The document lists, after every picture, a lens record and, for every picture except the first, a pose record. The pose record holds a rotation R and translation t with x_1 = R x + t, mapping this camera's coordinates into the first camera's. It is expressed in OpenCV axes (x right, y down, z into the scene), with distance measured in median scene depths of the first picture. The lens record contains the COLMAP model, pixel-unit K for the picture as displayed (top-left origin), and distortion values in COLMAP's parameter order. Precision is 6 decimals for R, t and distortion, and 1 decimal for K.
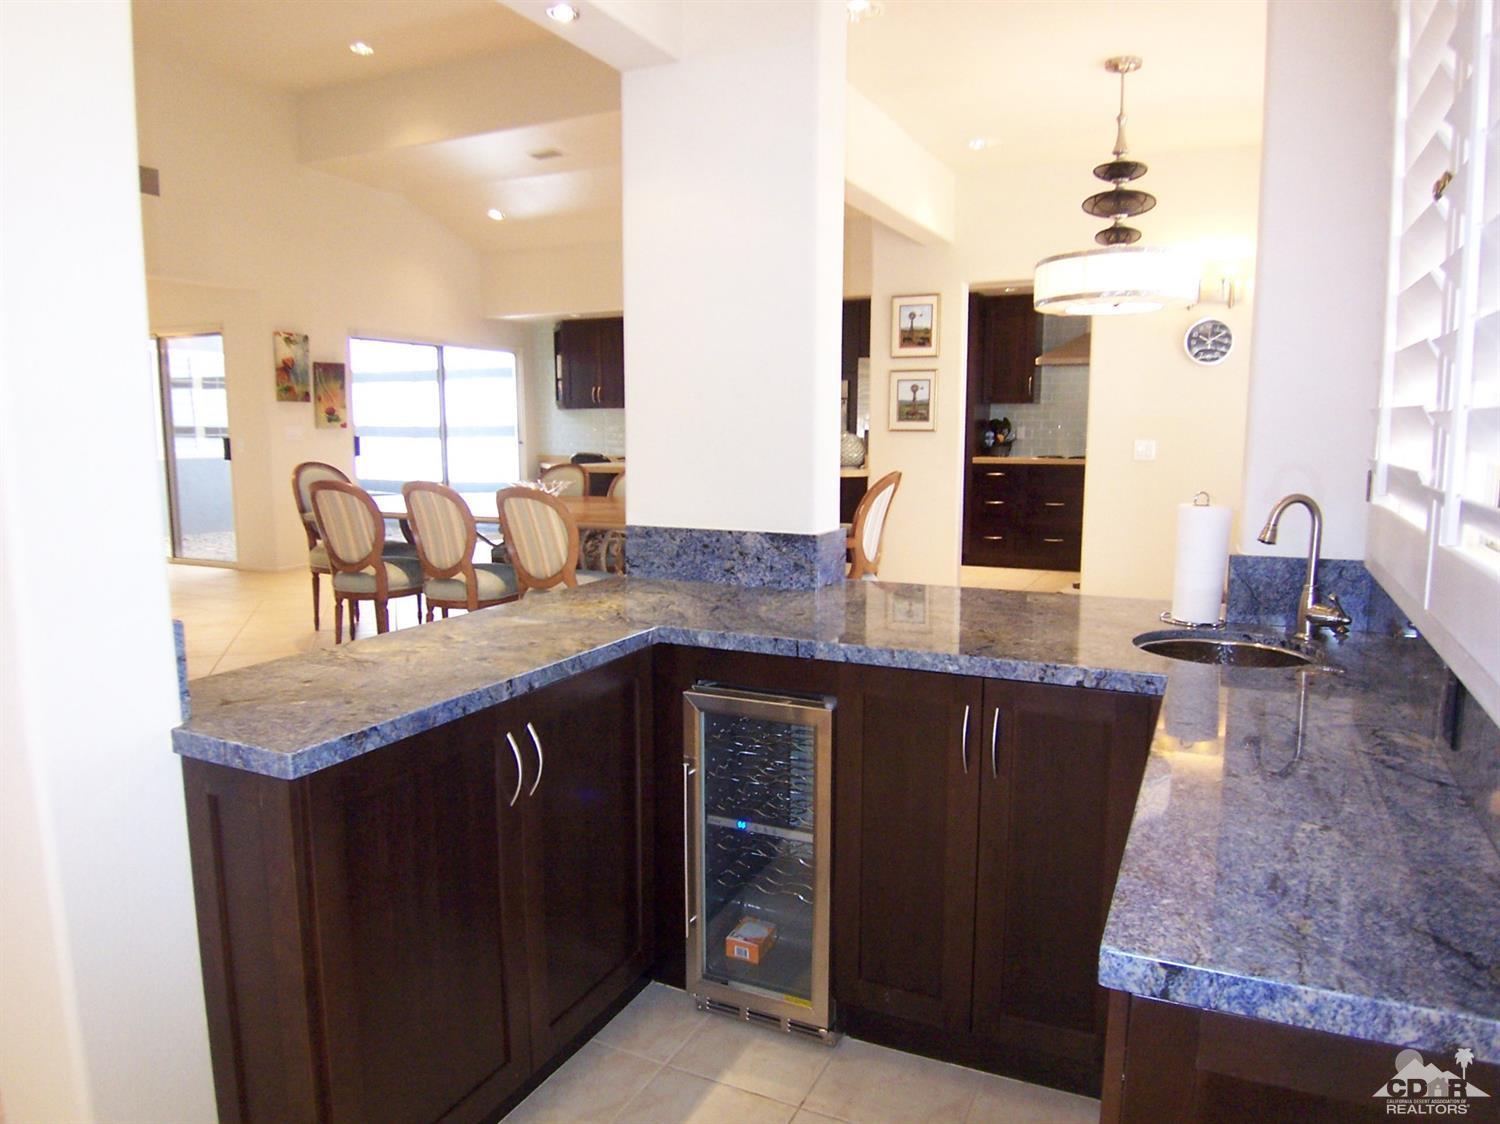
lens RADIAL K [[1008.6, 0, 750.0], [0, 1008.6, 562.0], [0, 0, 1]] dist [0.000327, 0.000230]
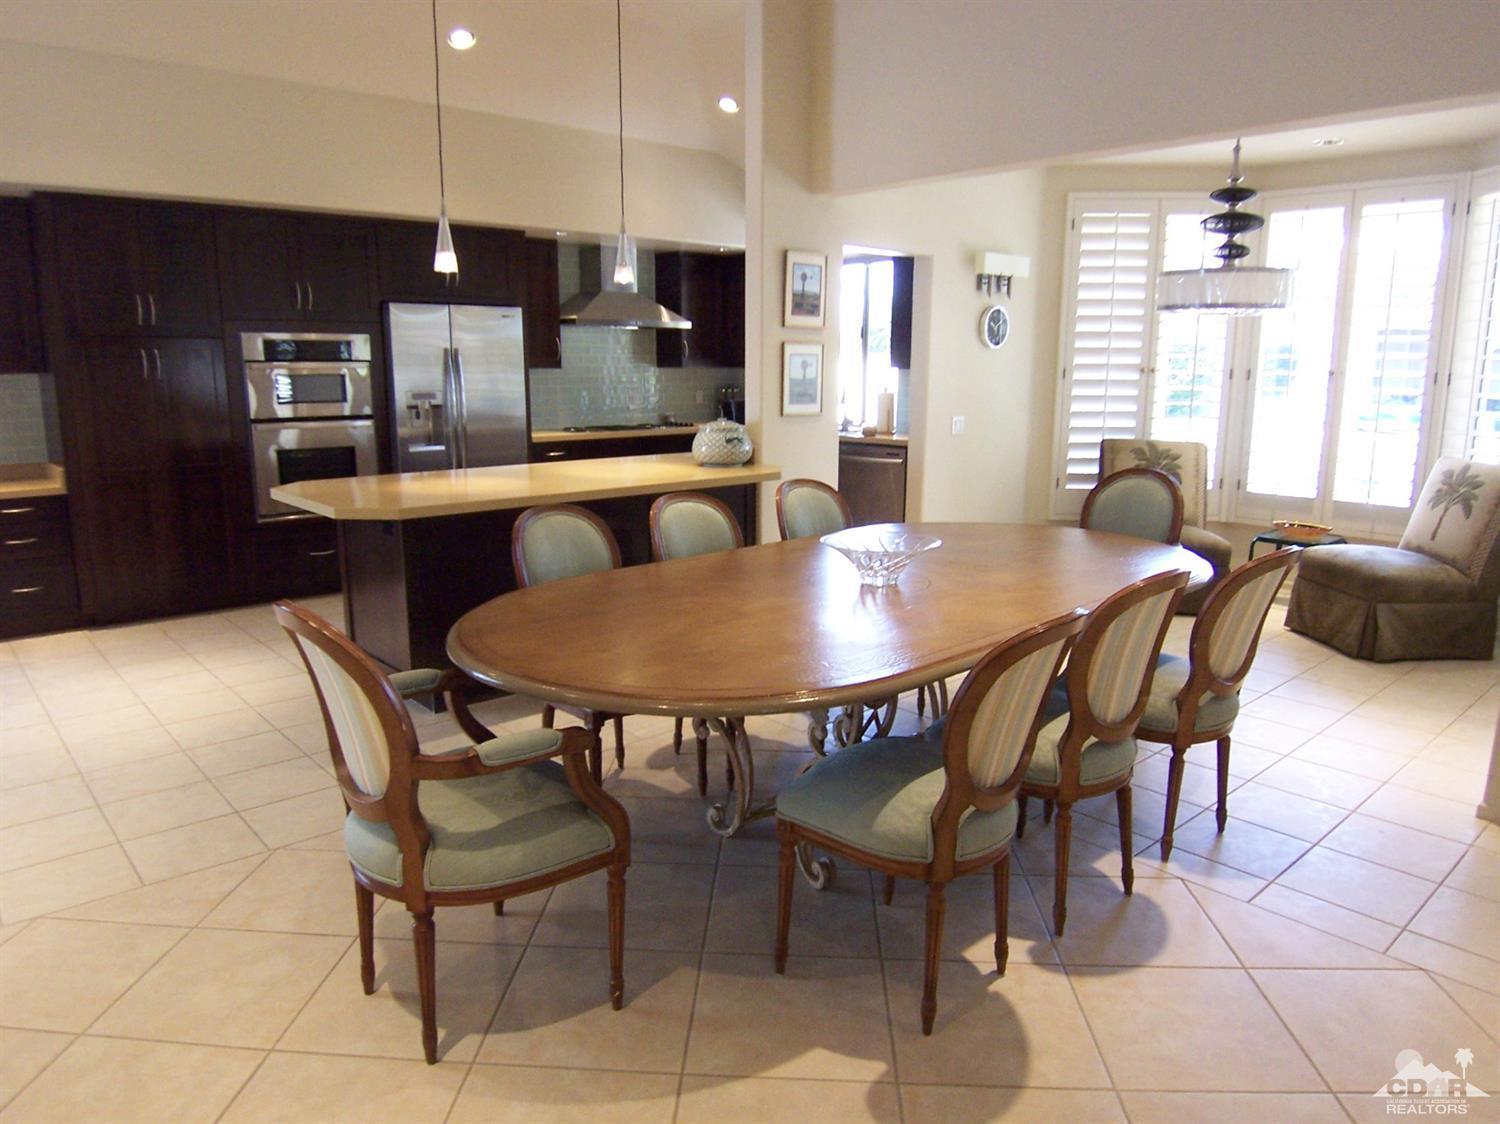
lens RADIAL K [[1008.6, 0, 750.0], [0, 1008.6, 562.0], [0, 0, 1]] dist [0.000327, 0.000230]
pose [[0.380986, -0.180985, 0.906694, -0.656530], [0.119323, 0.982078, 0.145894, -0.139611], [-0.916849, 0.052606, 0.395753, 0.723306]]
